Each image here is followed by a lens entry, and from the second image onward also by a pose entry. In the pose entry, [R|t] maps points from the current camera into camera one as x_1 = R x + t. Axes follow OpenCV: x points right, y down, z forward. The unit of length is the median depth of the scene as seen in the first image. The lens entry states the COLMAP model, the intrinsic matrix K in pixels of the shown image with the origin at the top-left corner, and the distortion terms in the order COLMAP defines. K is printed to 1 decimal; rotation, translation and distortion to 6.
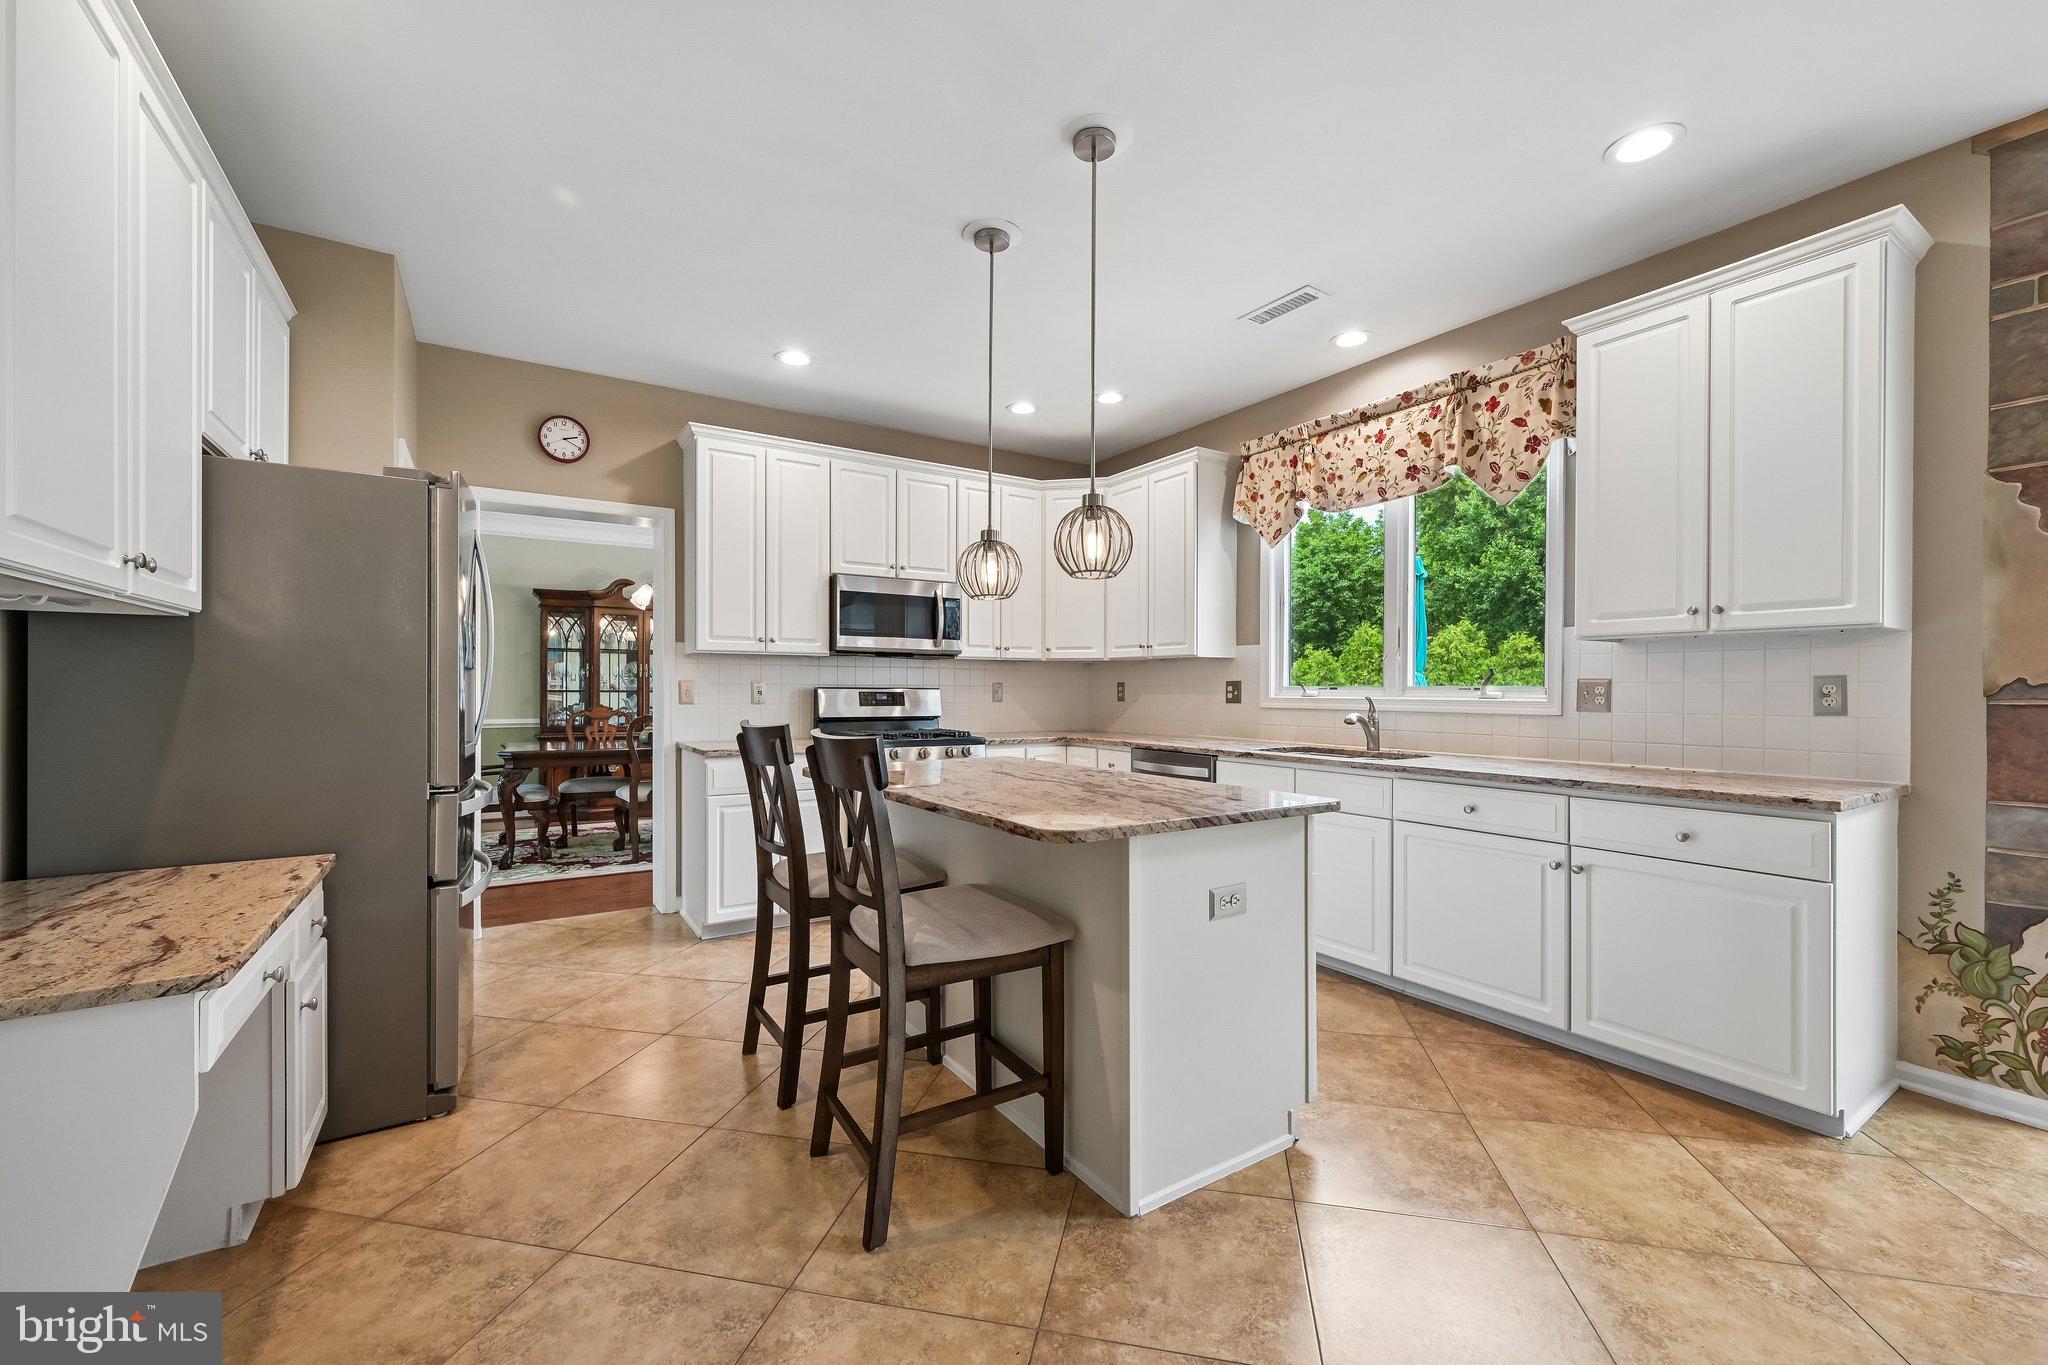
lens RADIAL K [[827.0, 0, 1025.7], [0, 827.0, 689.0], [0, 0, 1]] dist [-0.000188, -0.000138]
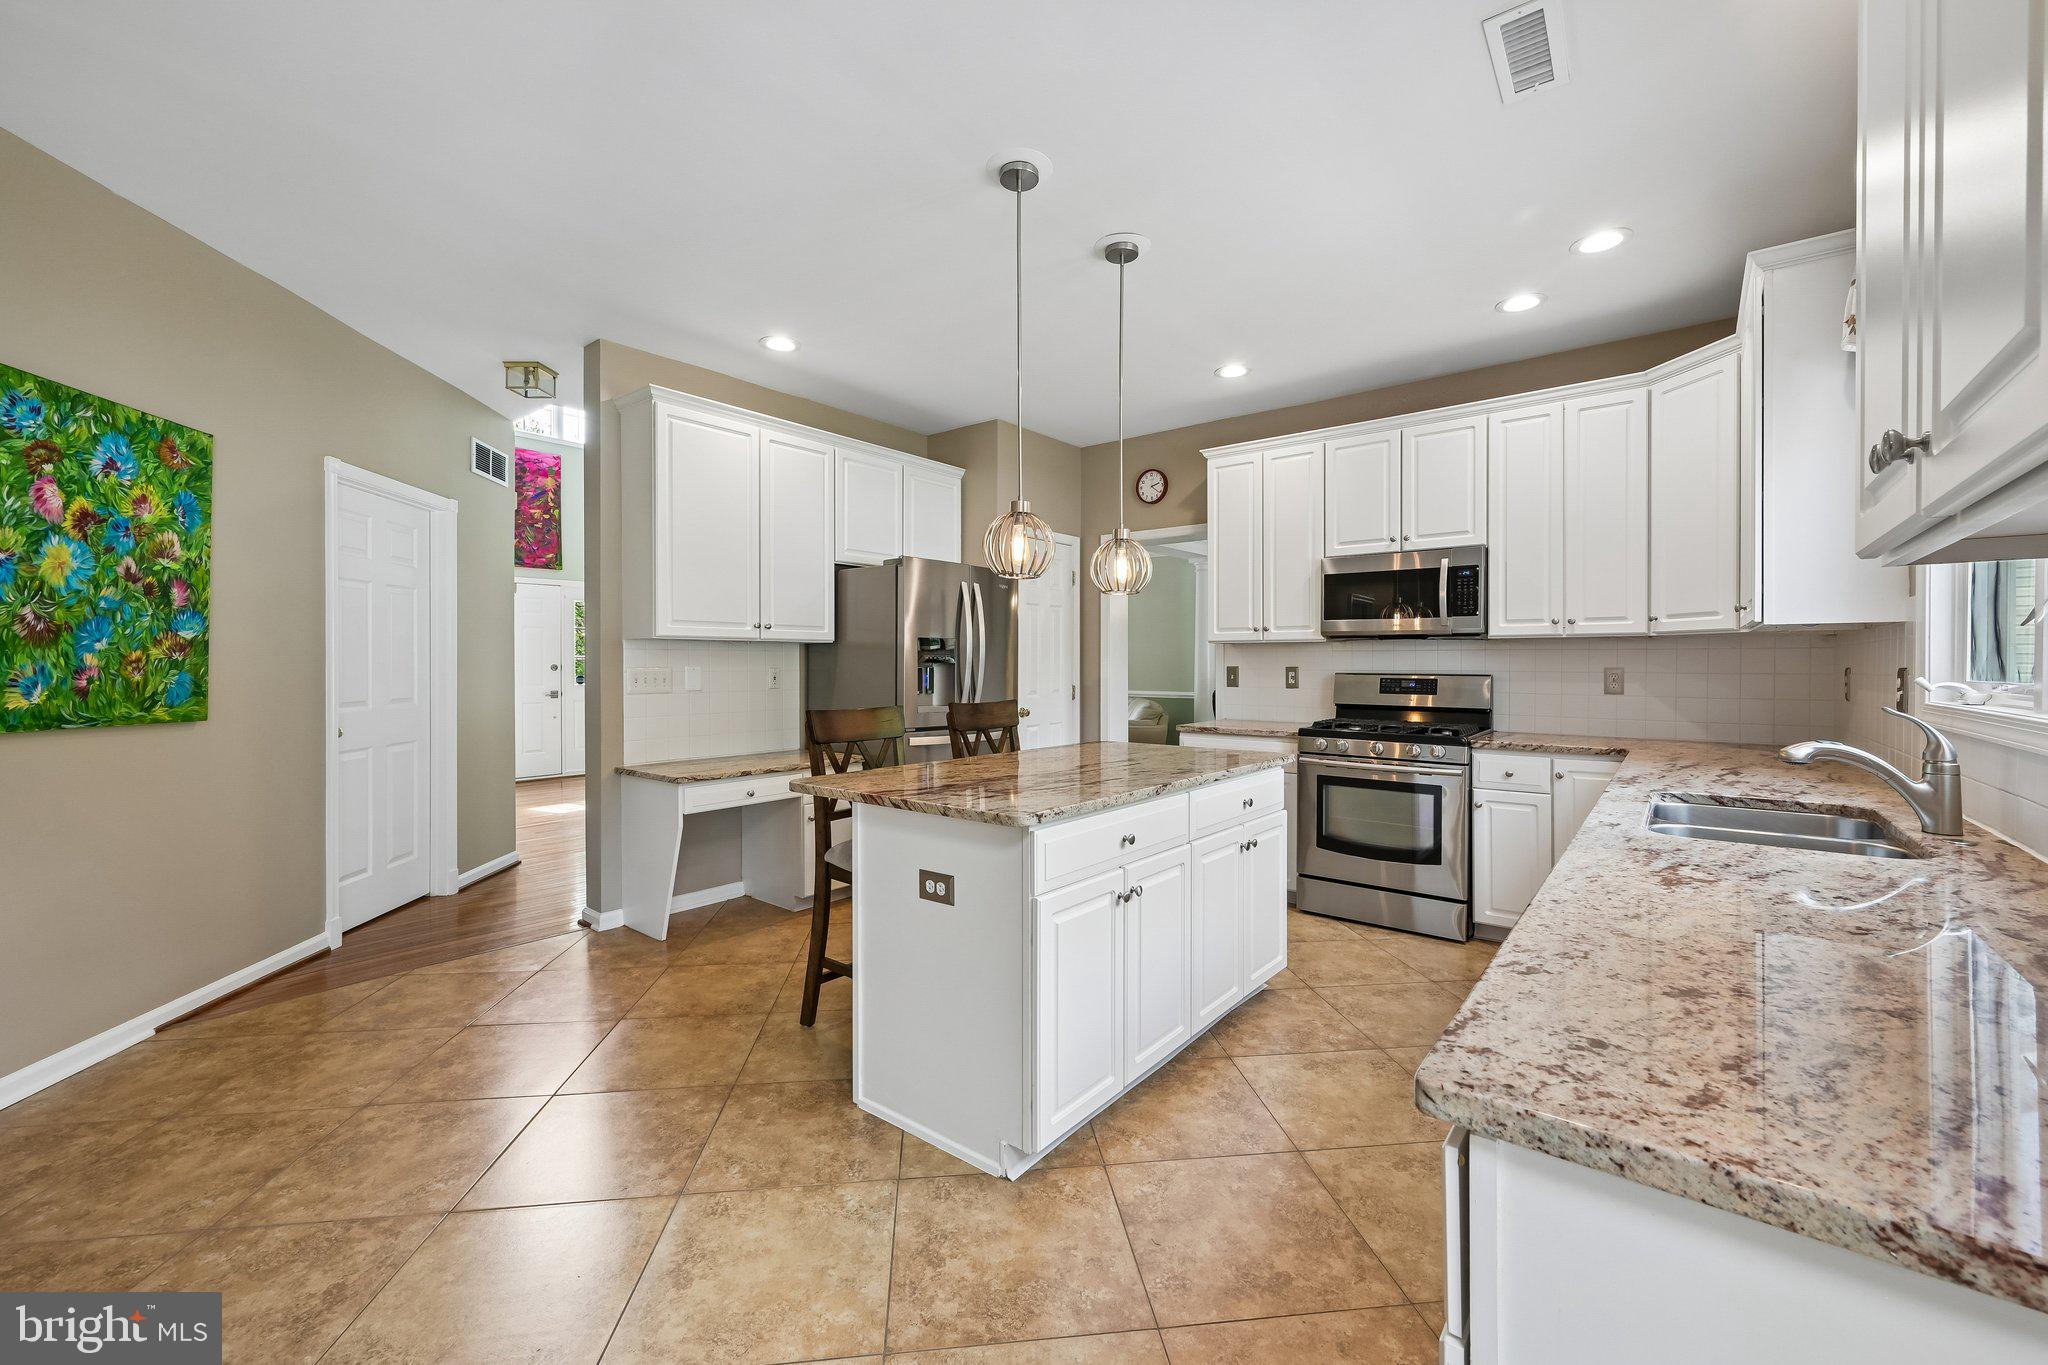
lens RADIAL K [[800.6, 0, 1024.0], [0, 800.6, 682.5], [0, 0, 1]] dist [-0.028694, -0.000031]
pose [[0.329680, 0.012026, -0.944016, 0.618627], [-0.005477, 0.999926, 0.010825, 0.000445], [0.944077, 0.001601, 0.329722, 0.398413]]
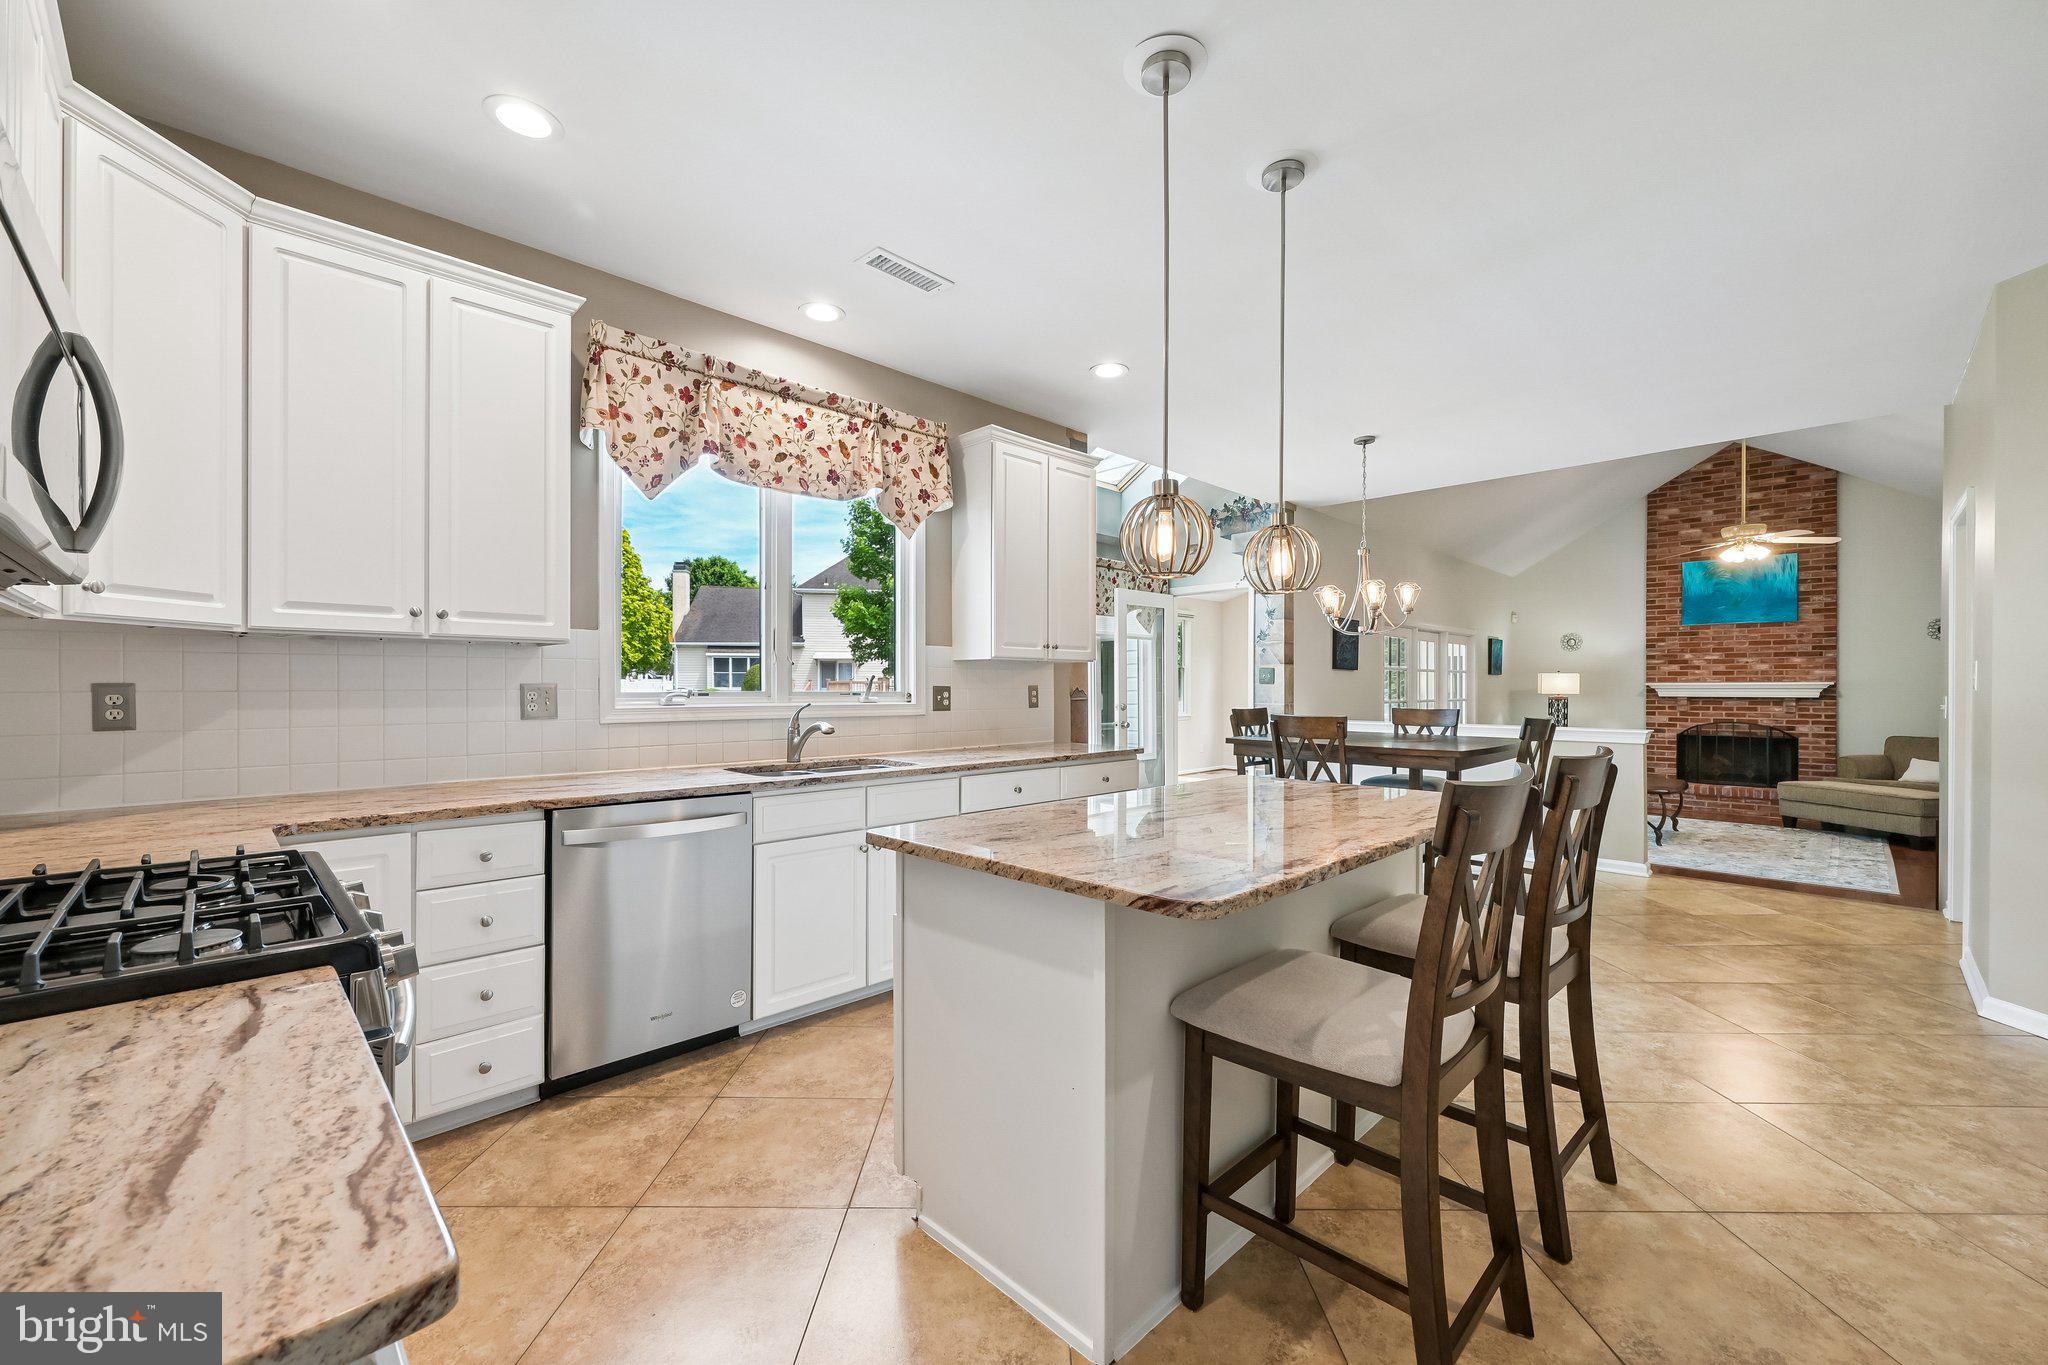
lens RADIAL K [[827.0, 0, 1025.7], [0, 827.0, 689.0], [0, 0, 1]] dist [-0.000188, -0.000138]
pose [[-0.219462, 0.001791, 0.975619, -0.500091], [0.003007, 0.999995, -0.001159, -0.004440], [-0.975616, 0.002679, -0.219466, 0.899502]]
